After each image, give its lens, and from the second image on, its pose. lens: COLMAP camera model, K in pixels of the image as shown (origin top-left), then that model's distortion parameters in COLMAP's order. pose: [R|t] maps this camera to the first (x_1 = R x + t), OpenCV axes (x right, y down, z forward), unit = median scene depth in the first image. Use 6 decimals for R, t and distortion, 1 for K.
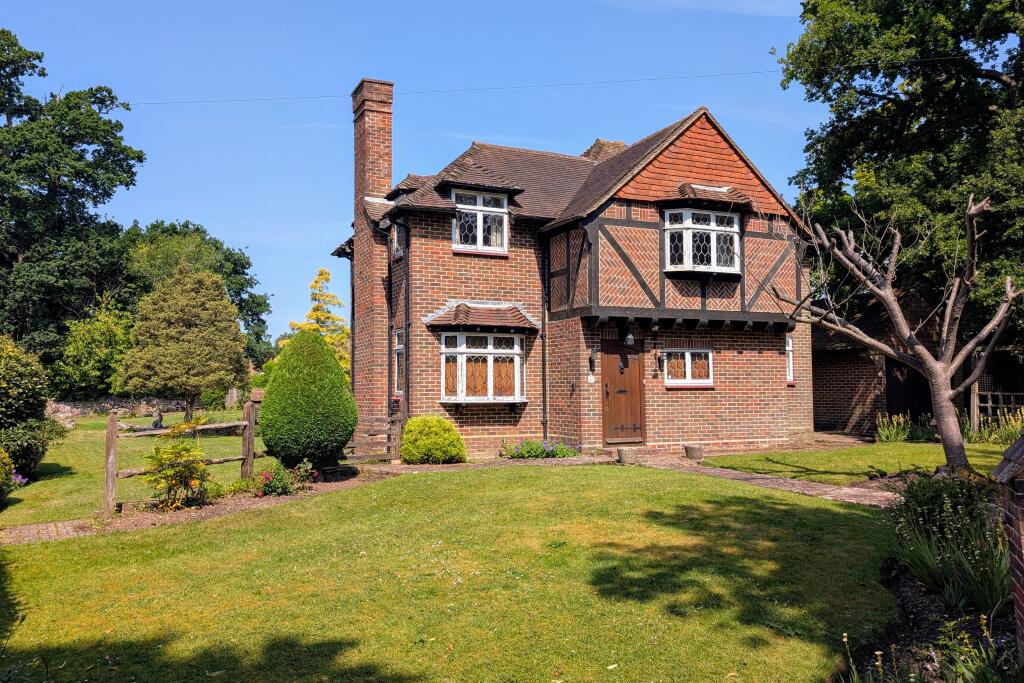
lens RADIAL K [[815.5, 0, 510.6], [0, 815.5, 346.8], [0, 0, 1]] dist [0.030798, -0.029211]
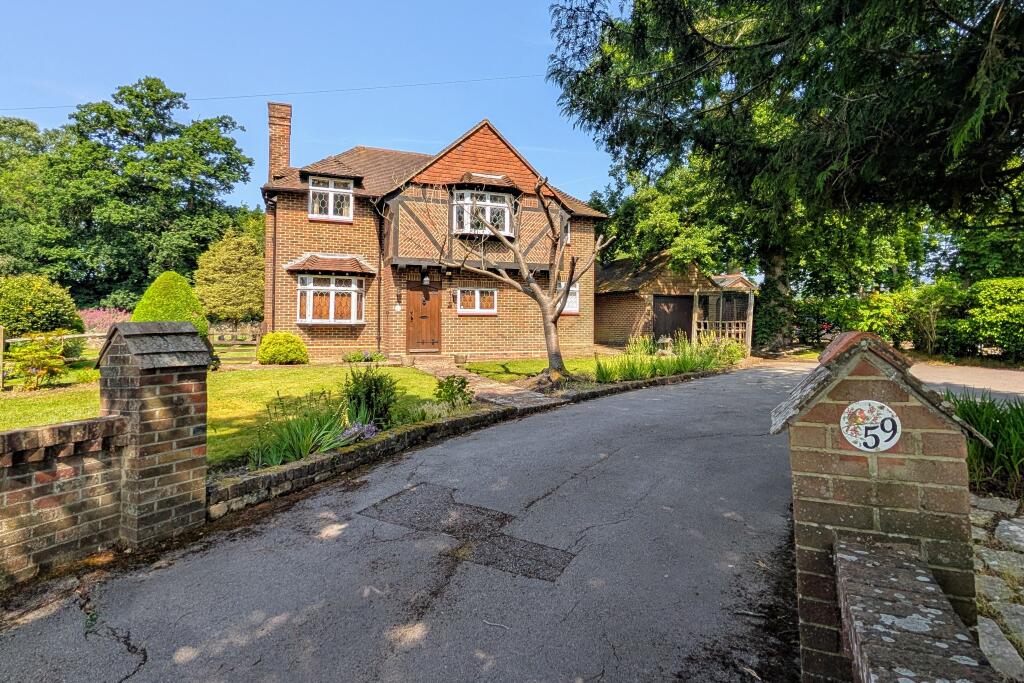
lens RADIAL K [[543.2, 0, 527.3], [0, 543.2, 305.3], [0, 0, 1]] dist [-0.002163, 0.001178]
pose [[0.999370, 0.008974, -0.034334, 0.349147], [-0.008090, 0.999635, 0.025789, 0.007612], [0.034553, -0.025495, 0.999078, 0.044858]]
